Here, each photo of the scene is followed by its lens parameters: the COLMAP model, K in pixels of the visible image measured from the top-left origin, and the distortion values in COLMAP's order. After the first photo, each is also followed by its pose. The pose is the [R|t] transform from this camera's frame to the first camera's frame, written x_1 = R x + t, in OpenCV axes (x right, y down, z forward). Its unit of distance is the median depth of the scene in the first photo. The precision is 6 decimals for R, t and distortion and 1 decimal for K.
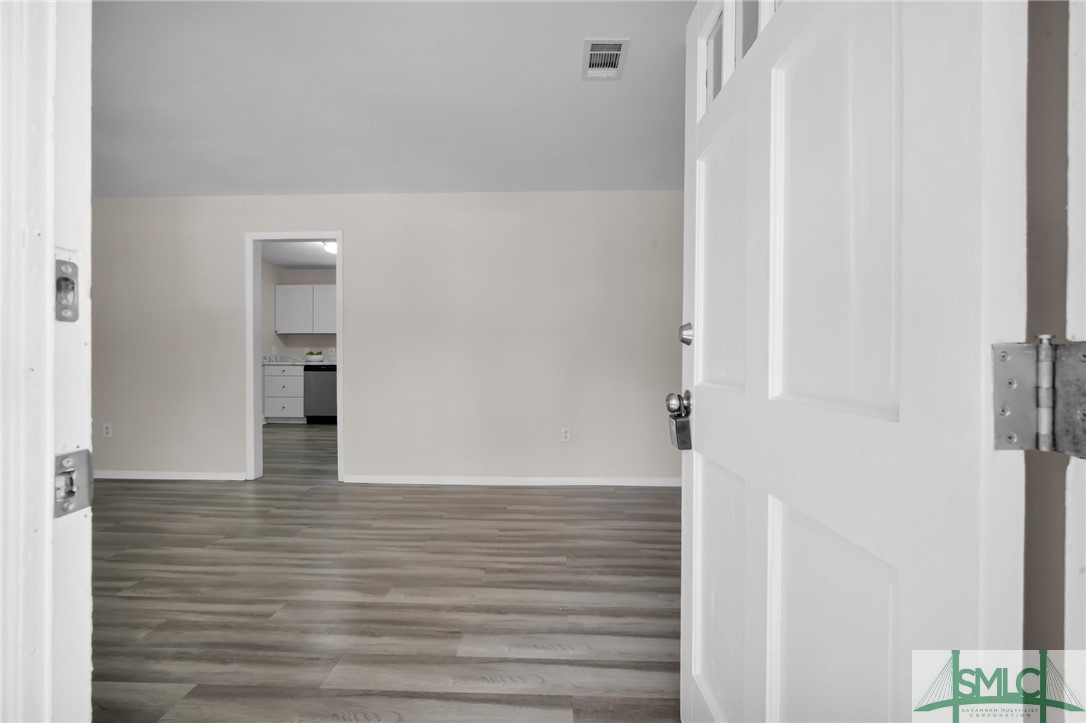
lens RADIAL K [[476.5, 0, 543.3], [0, 476.5, 361.9], [0, 0, 1]] dist [-0.009107, 0.001843]
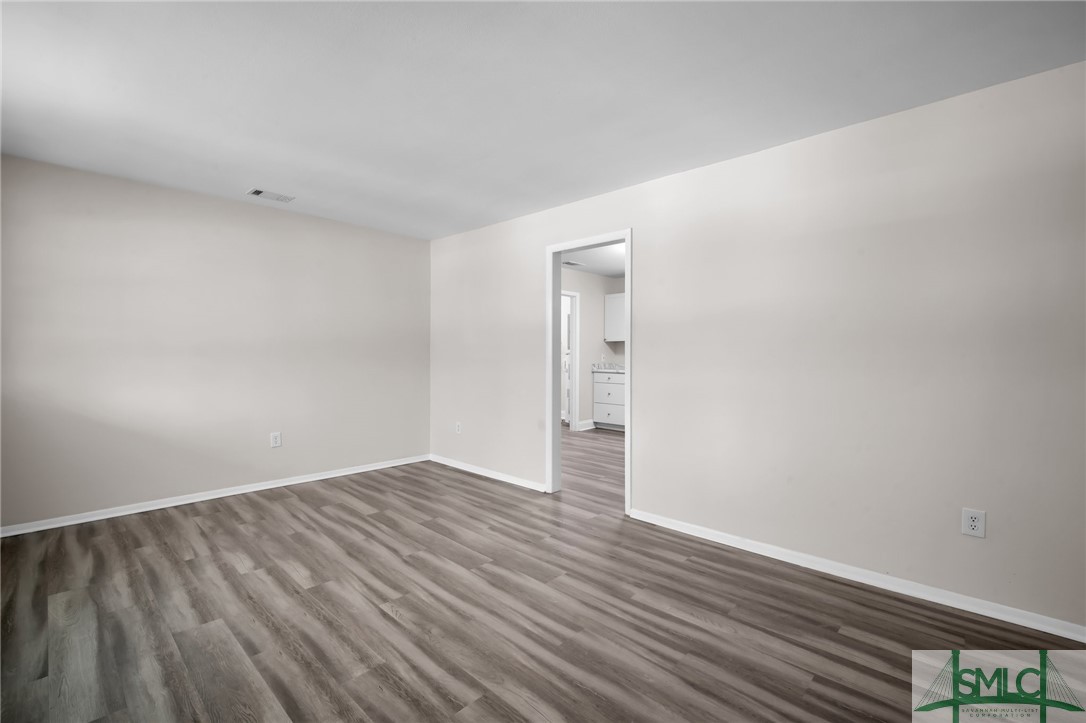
lens RADIAL K [[476.5, 0, 541.7], [0, 476.5, 354.7], [0, 0, 1]] dist [-0.009107, 0.001843]
pose [[0.752523, 0.004614, -0.658550, 0.037382], [-0.015934, 0.999810, -0.011203, -0.038509], [0.658373, 0.018924, 0.752454, 0.287119]]
